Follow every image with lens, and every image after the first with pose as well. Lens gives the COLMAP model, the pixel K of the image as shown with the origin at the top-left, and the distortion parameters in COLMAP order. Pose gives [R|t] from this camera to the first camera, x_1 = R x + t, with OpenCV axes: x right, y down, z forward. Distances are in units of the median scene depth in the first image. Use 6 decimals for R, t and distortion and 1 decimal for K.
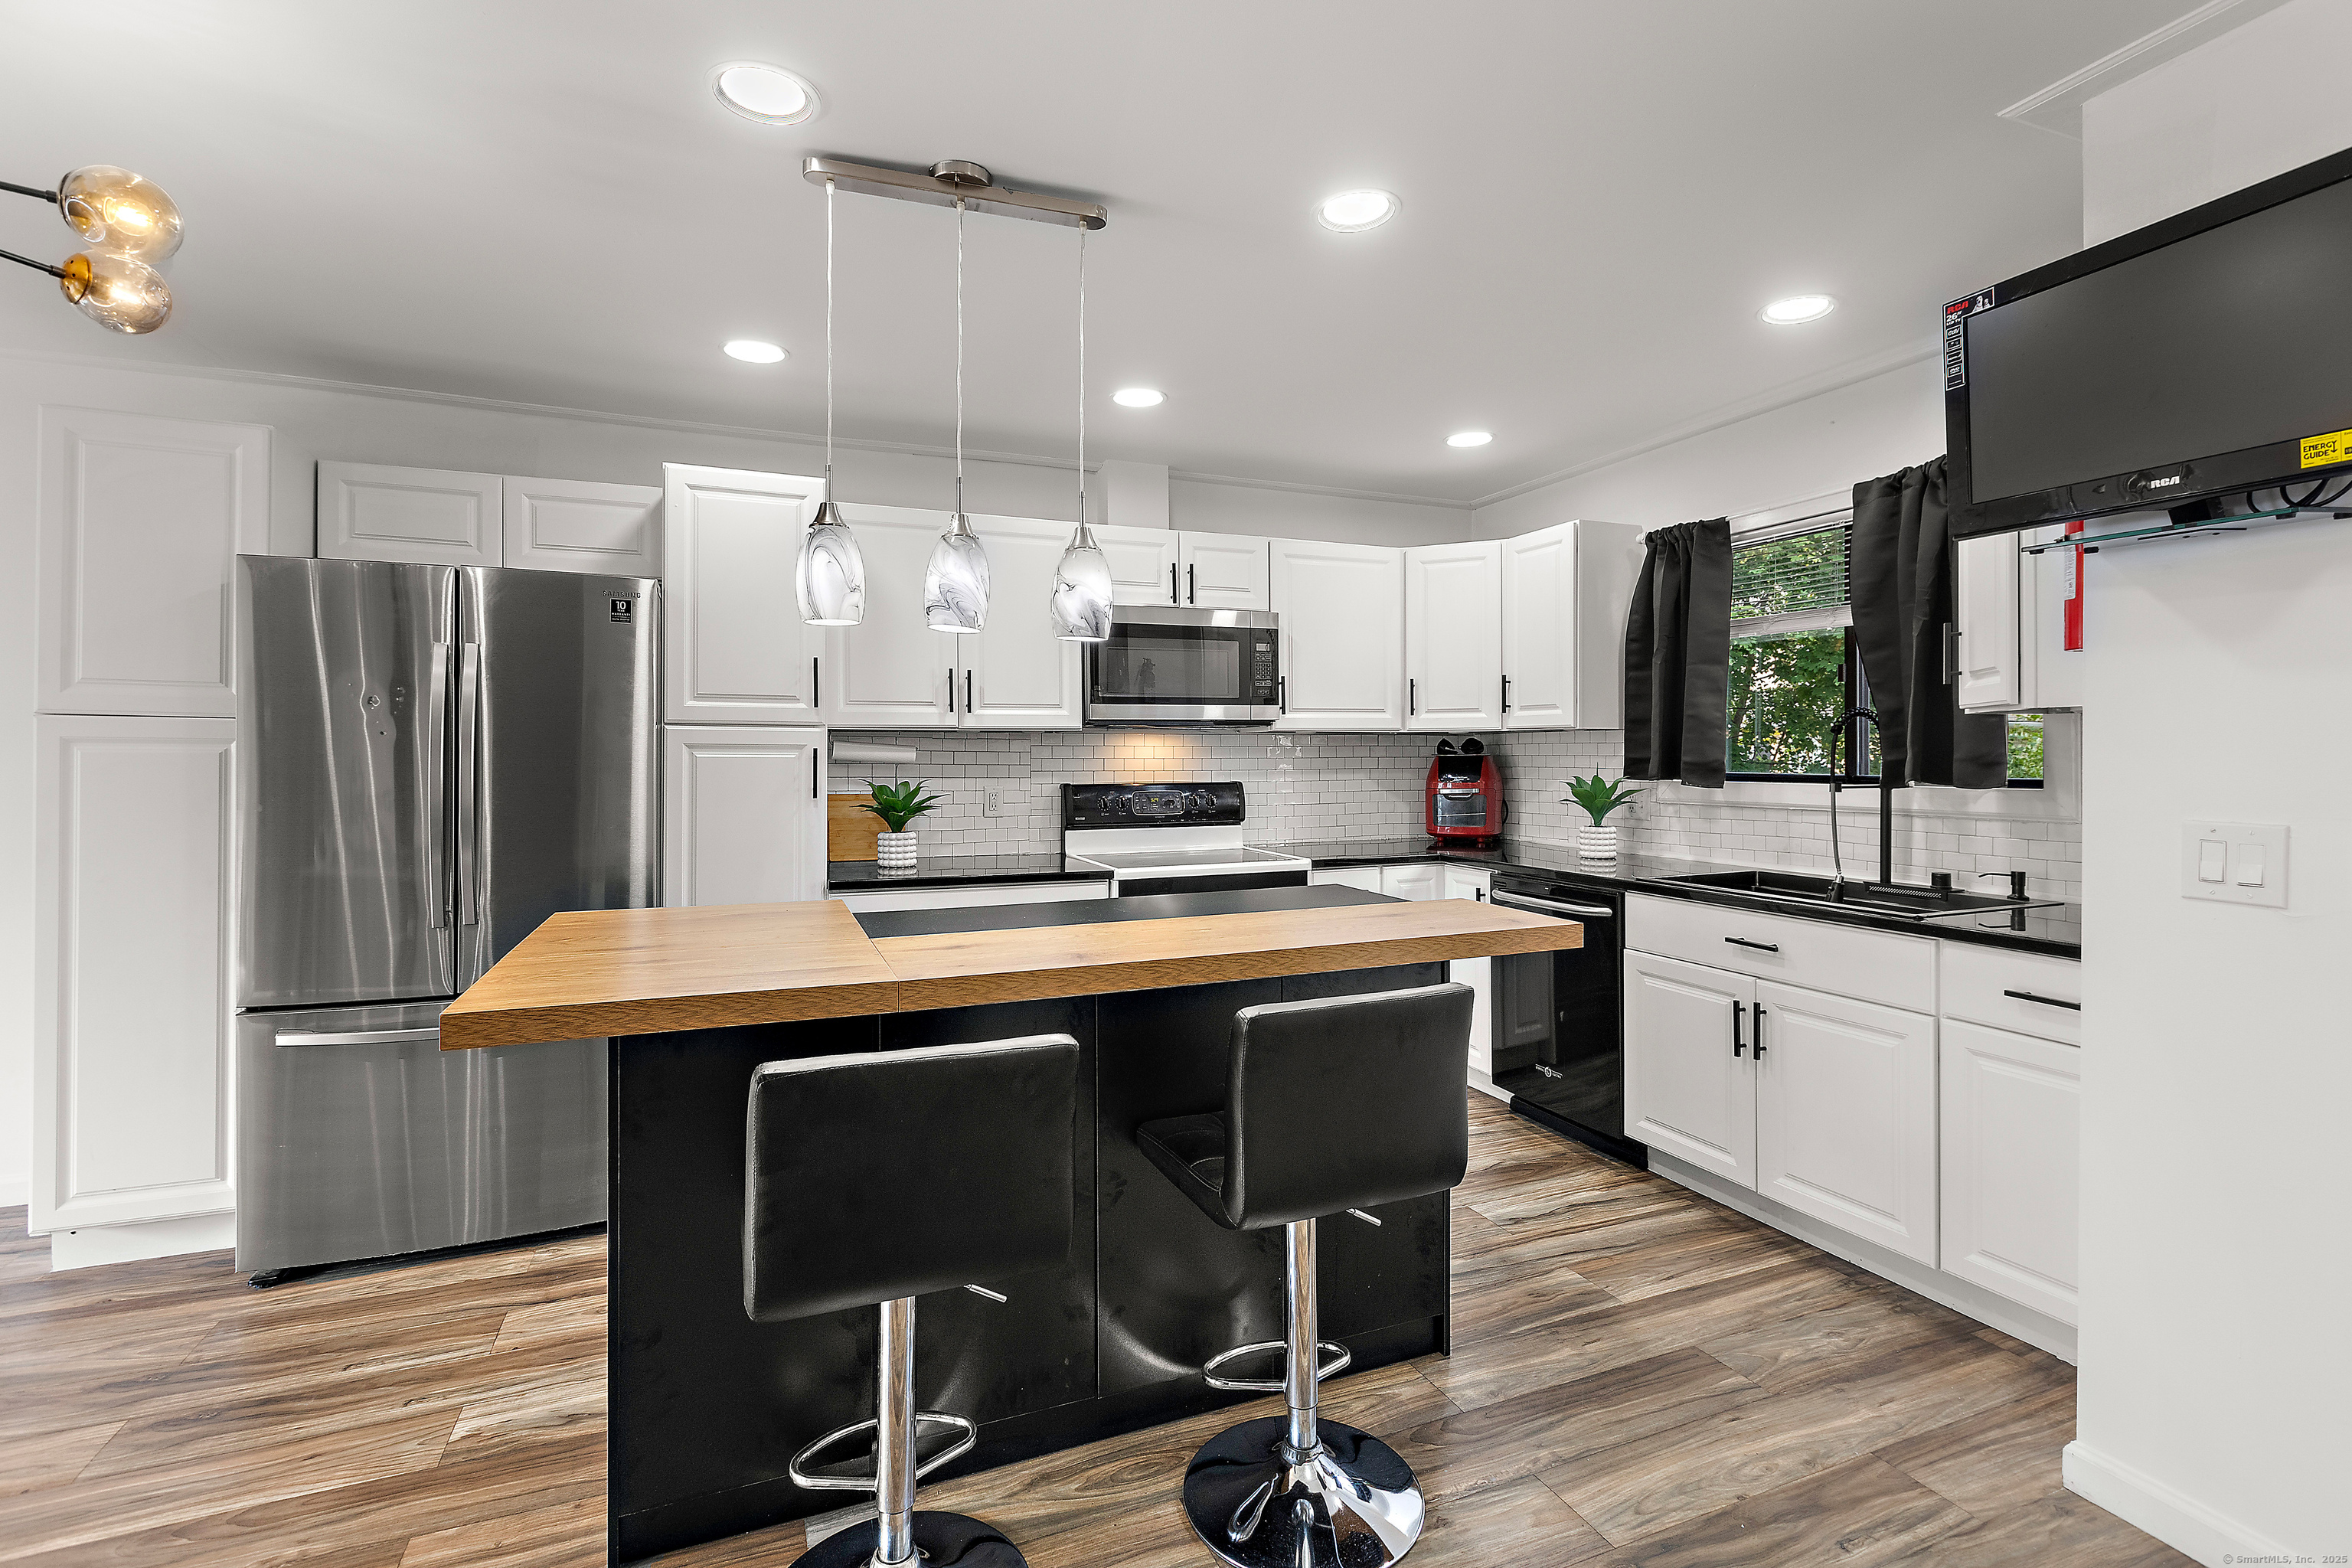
lens RADIAL K [[1053.1, 0, 1161.7], [0, 1053.1, 762.9], [0, 0, 1]] dist [0.002406, -0.000738]
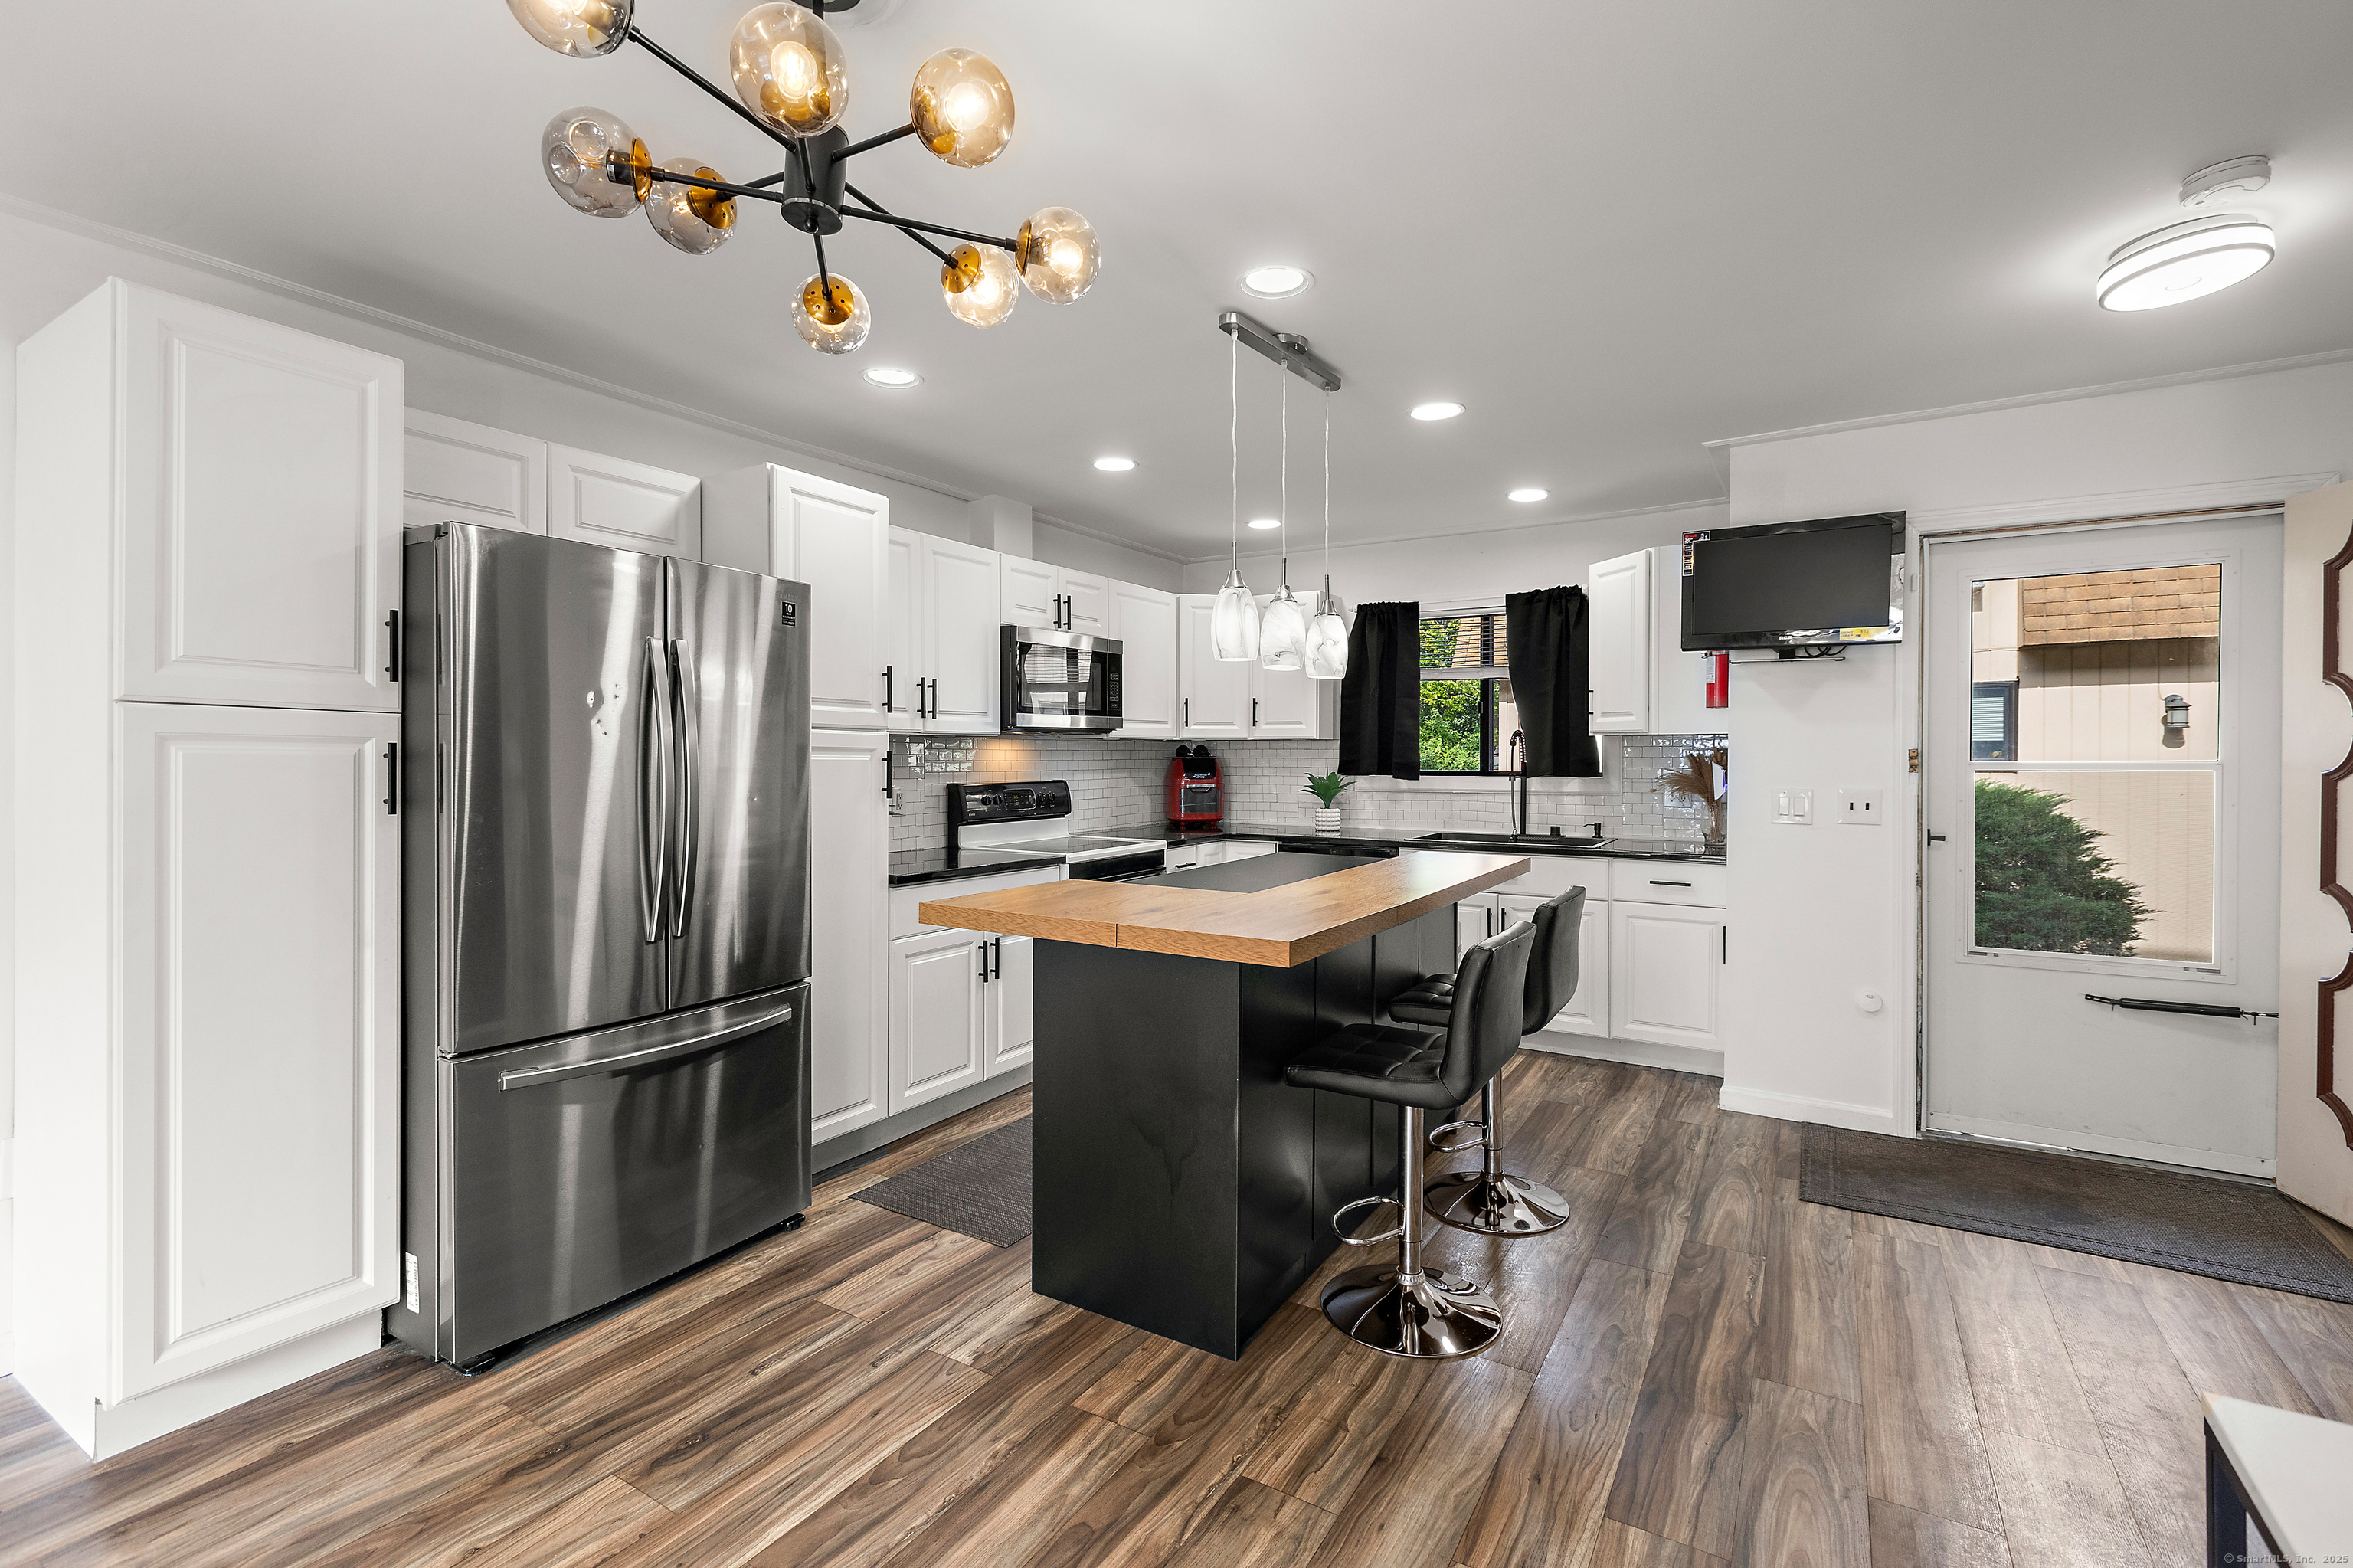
lens RADIAL K [[1053.6, 0, 1162.0], [0, 1053.6, 769.9], [0, 0, 1]] dist [0.002406, -0.000738]
pose [[0.809142, -0.005800, 0.587584, -0.859337], [0.002861, 0.999978, 0.005931, -0.000574], [-0.587606, -0.003118, 0.809141, -0.025128]]
